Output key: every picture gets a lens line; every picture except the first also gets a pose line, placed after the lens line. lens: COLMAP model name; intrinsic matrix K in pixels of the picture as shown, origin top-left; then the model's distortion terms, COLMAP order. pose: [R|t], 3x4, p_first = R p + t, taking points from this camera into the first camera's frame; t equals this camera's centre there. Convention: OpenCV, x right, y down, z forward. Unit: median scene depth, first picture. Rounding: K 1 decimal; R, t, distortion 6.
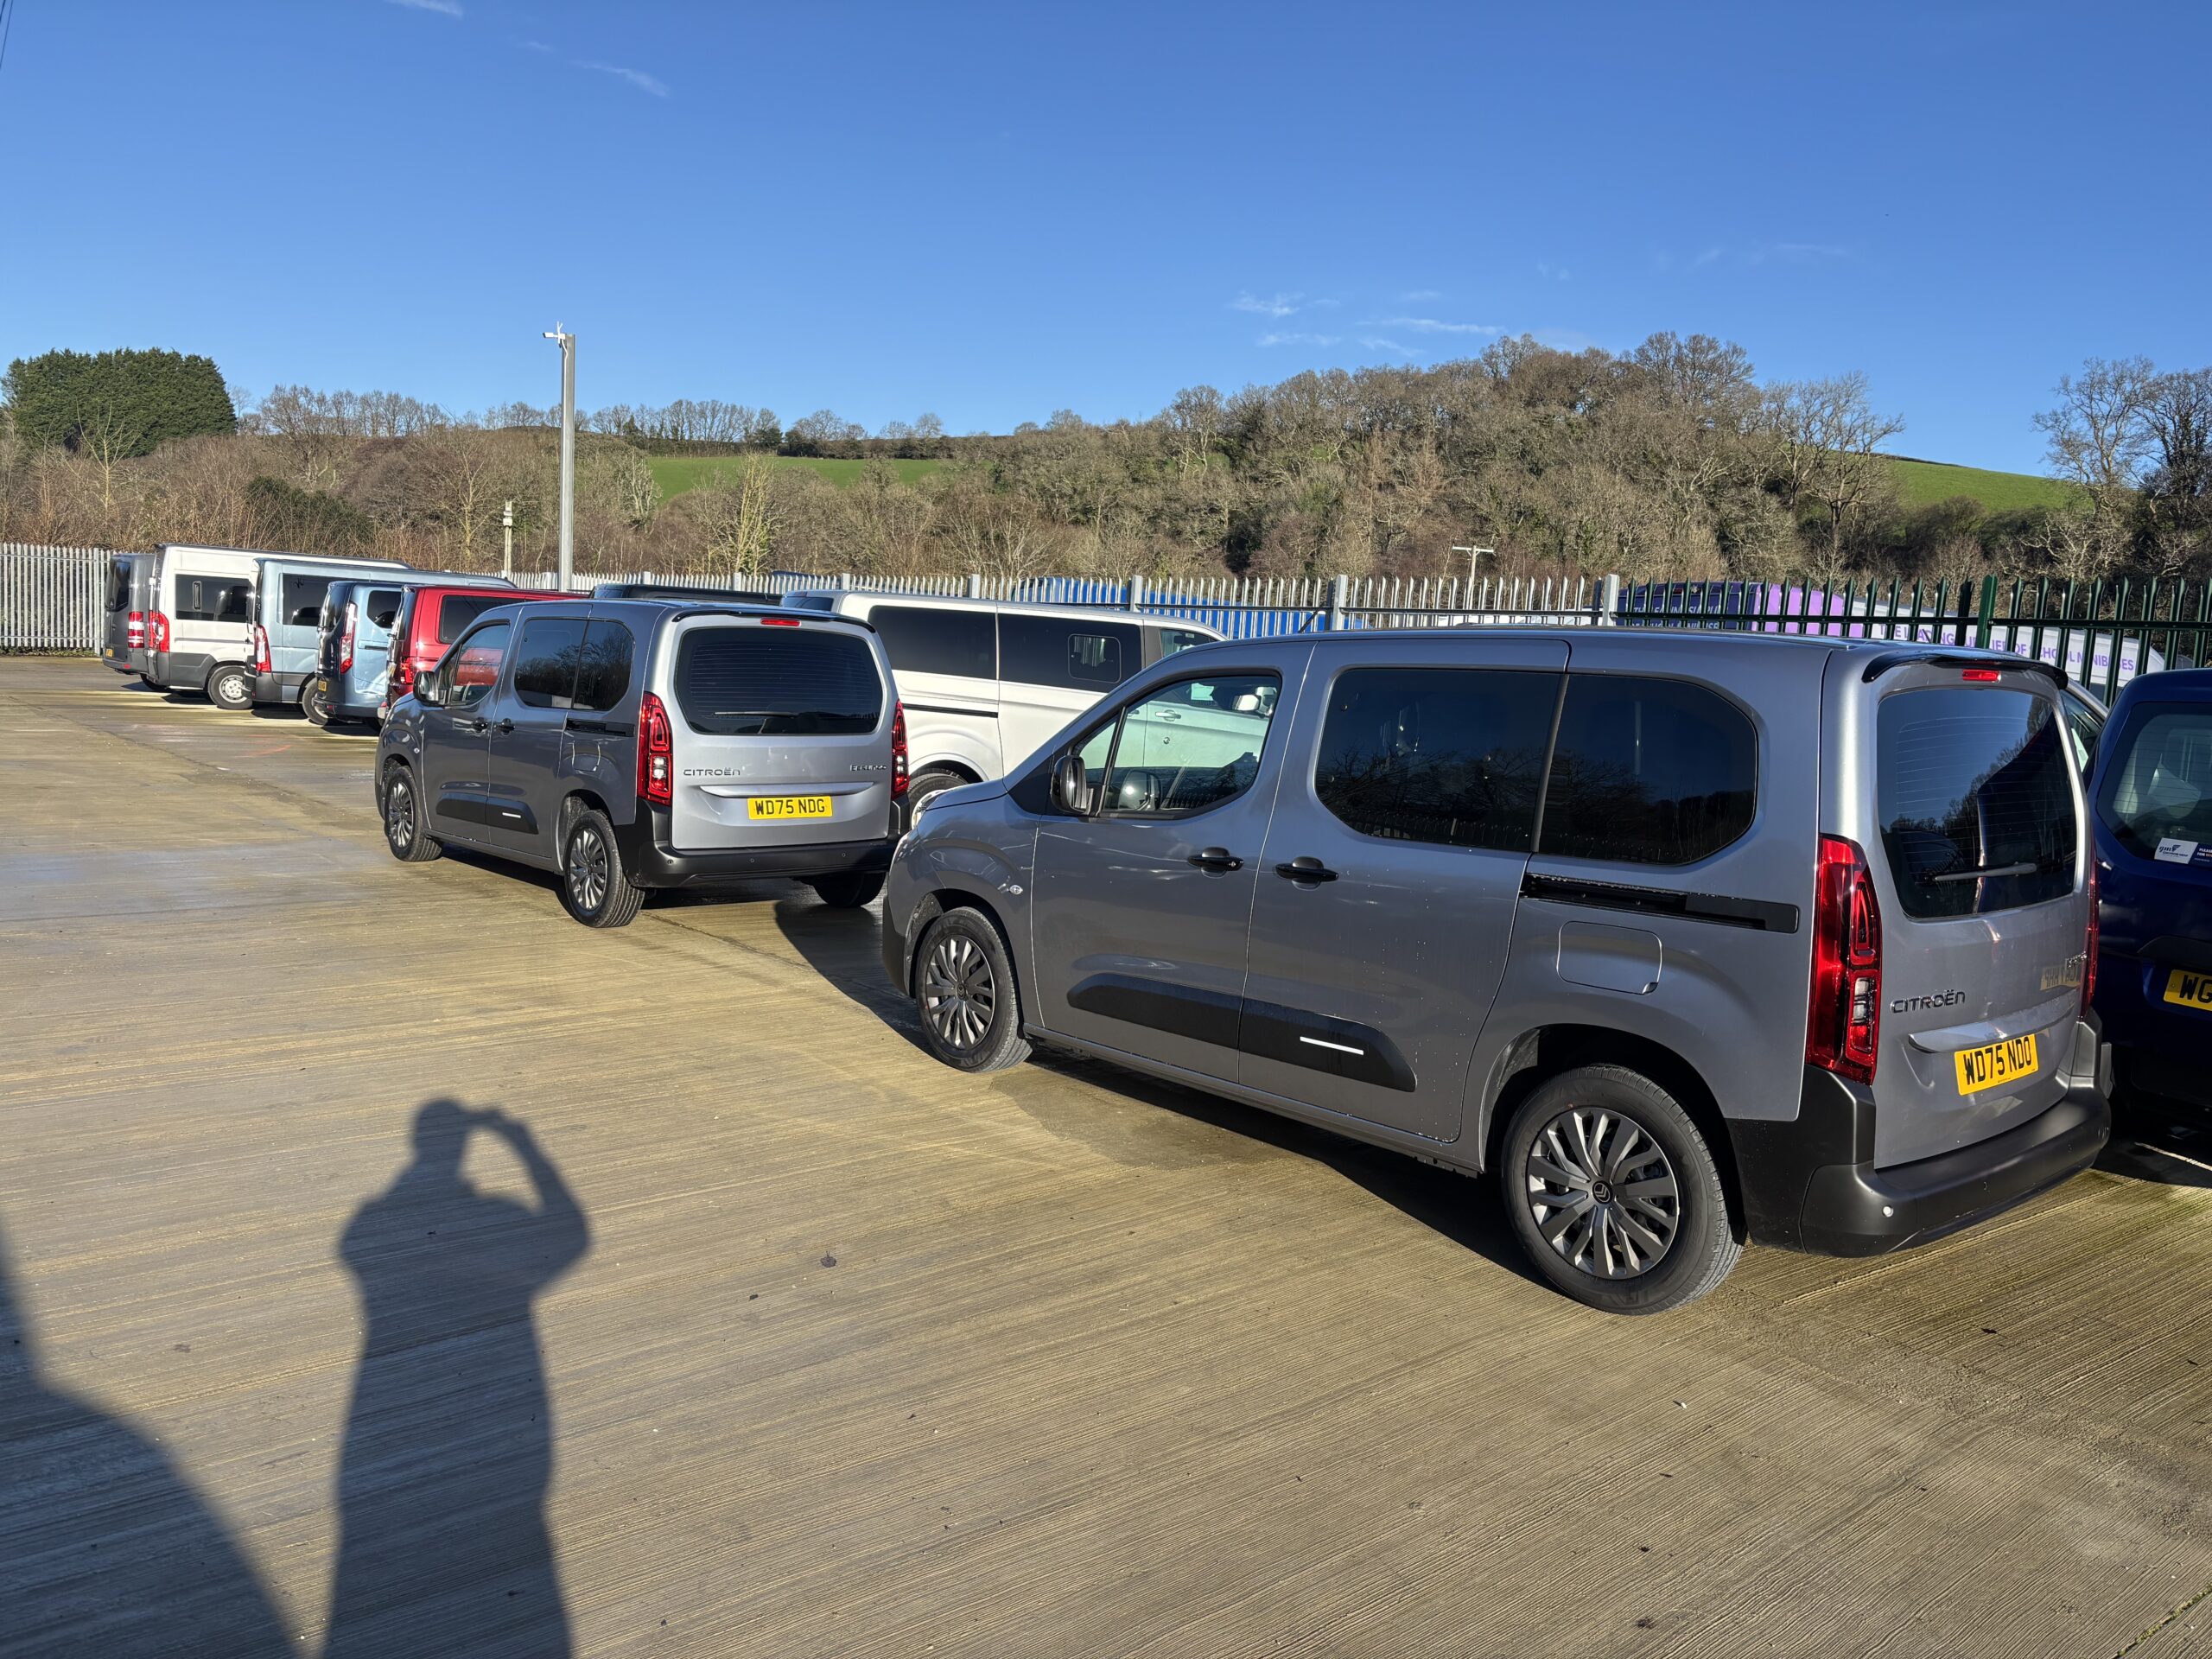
lens RADIAL K [[1666.0, 0, 1092.3], [0, 1666.0, 832.9], [0, 0, 1]] dist [0.030235, -0.033304]
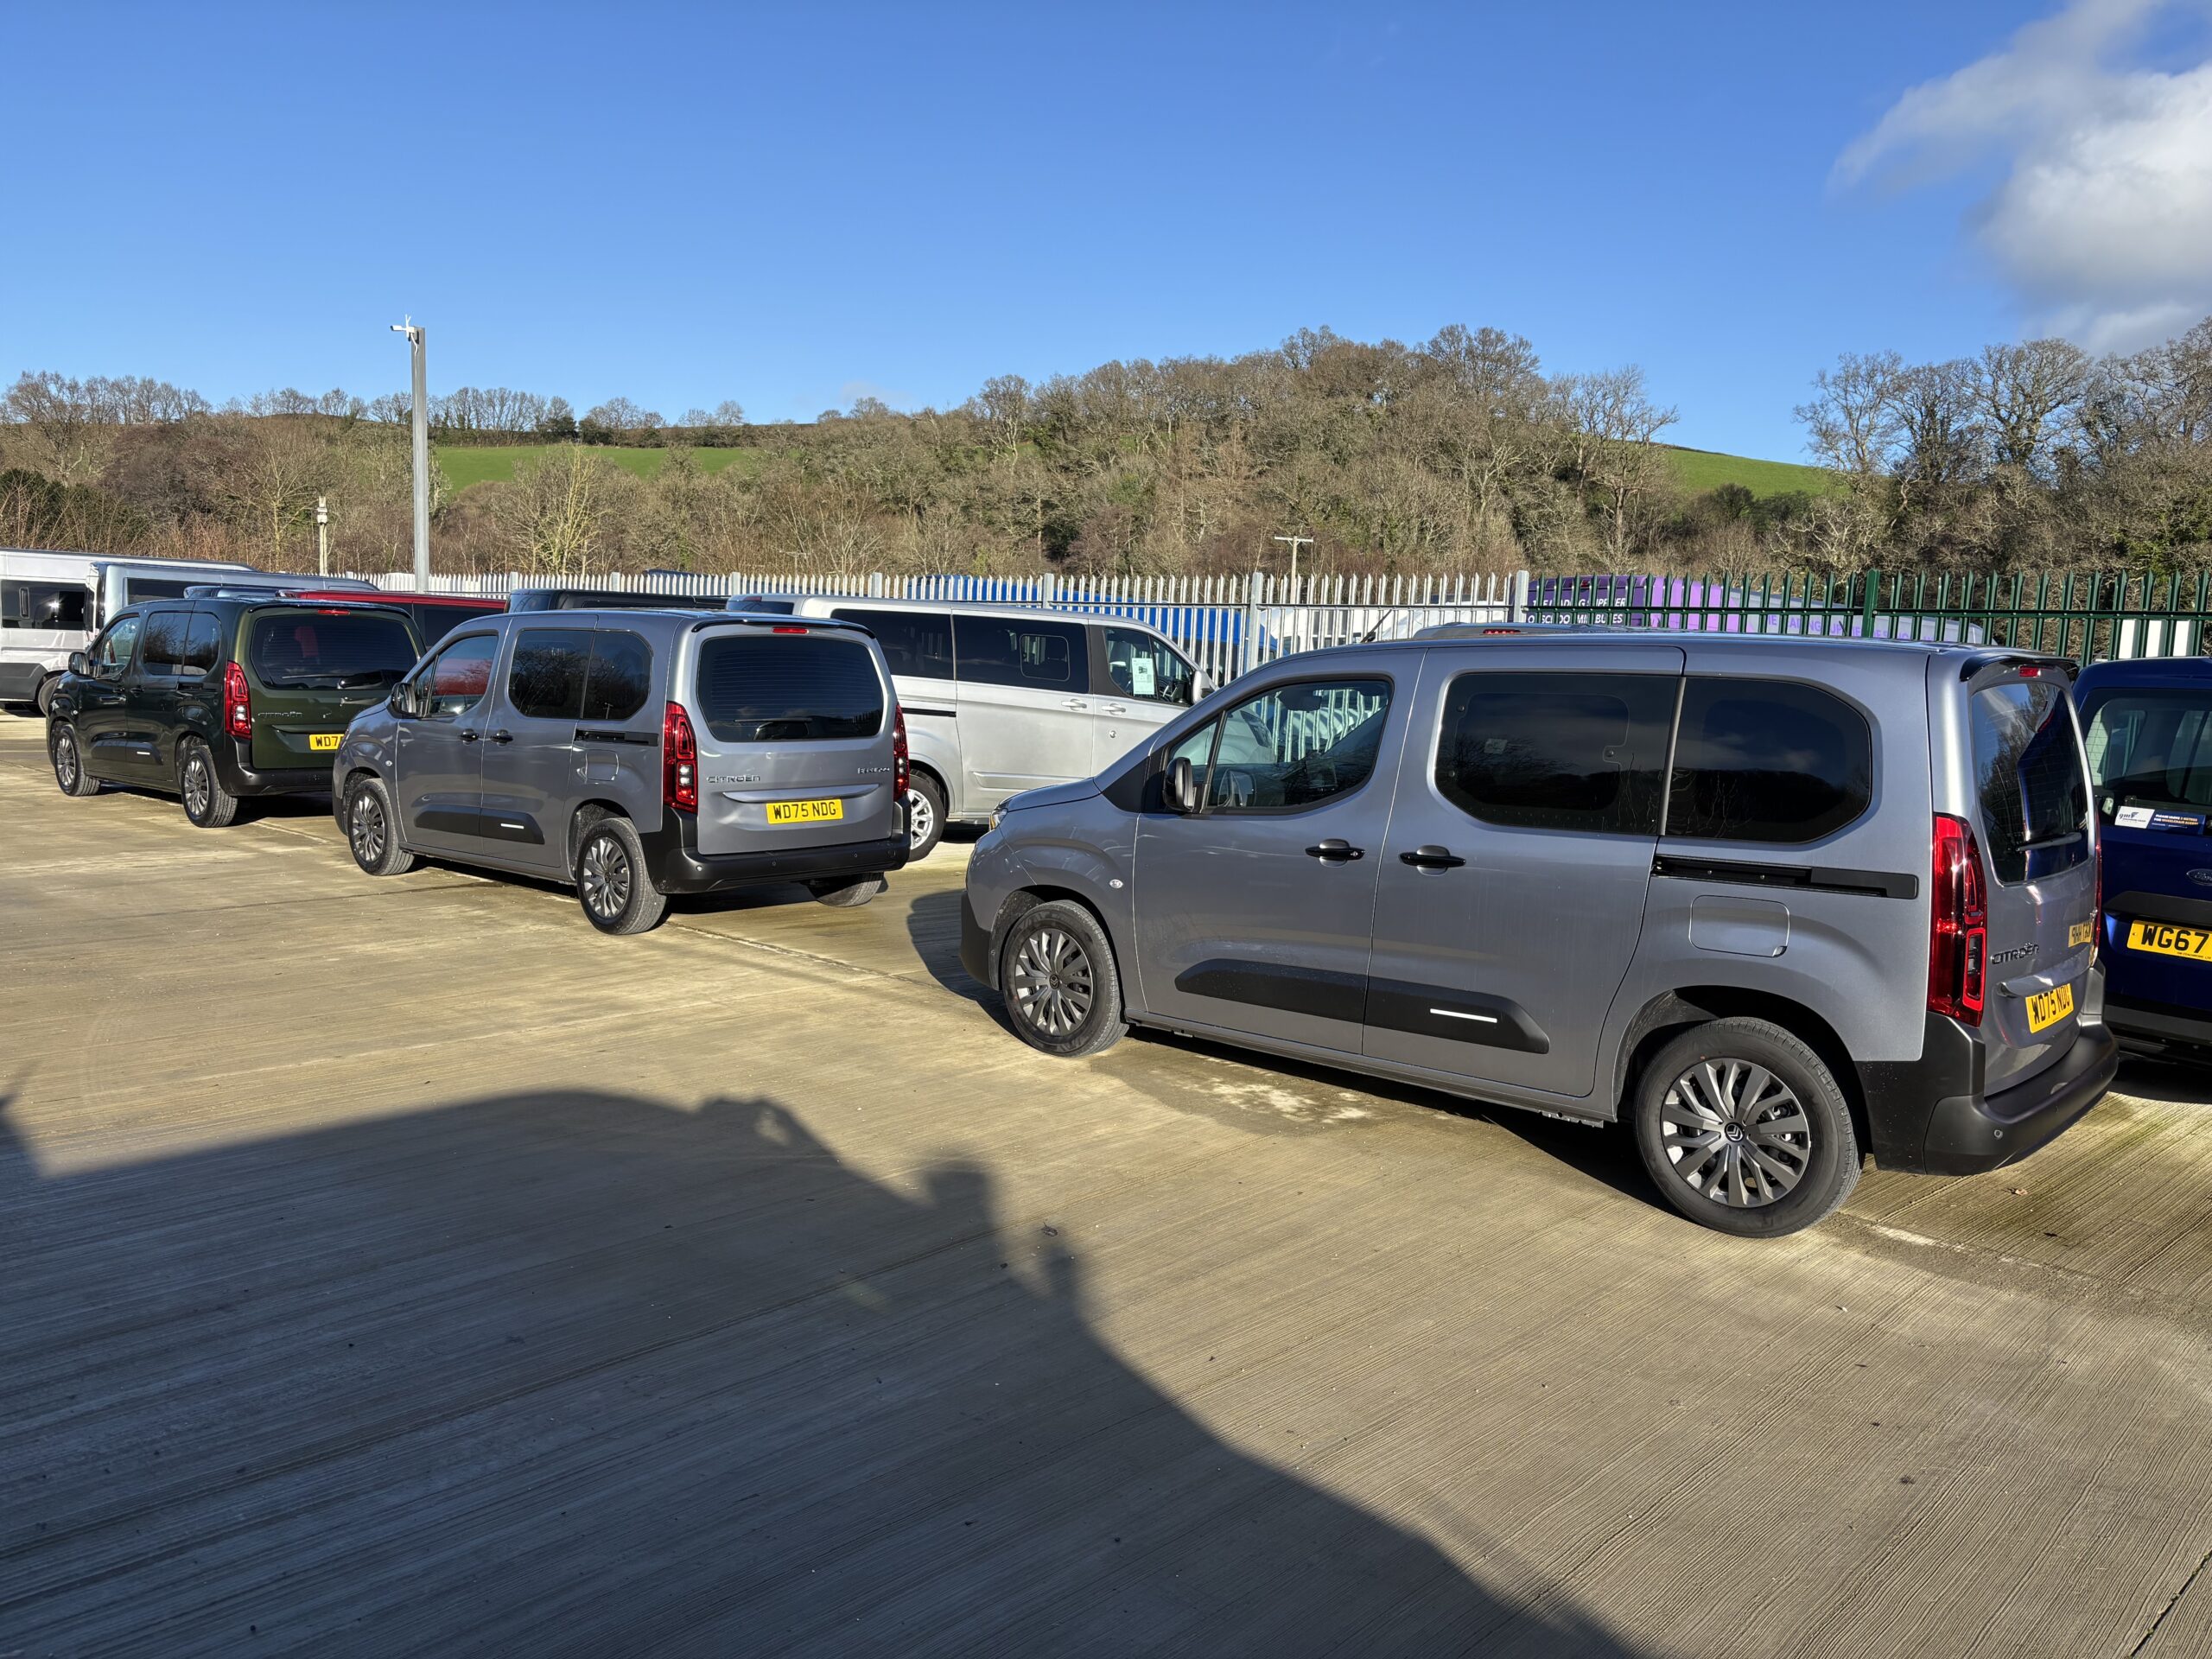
lens RADIAL K [[1666.0, 0, 1108.3], [0, 1666.0, 827.9], [0, 0, 1]] dist [0.030235, -0.033304]
pose [[0.992735, -0.028223, 0.116964, -0.184749], [0.027851, 0.999600, 0.004820, -0.007126], [-0.117053, -0.001528, 0.993124, -0.060559]]
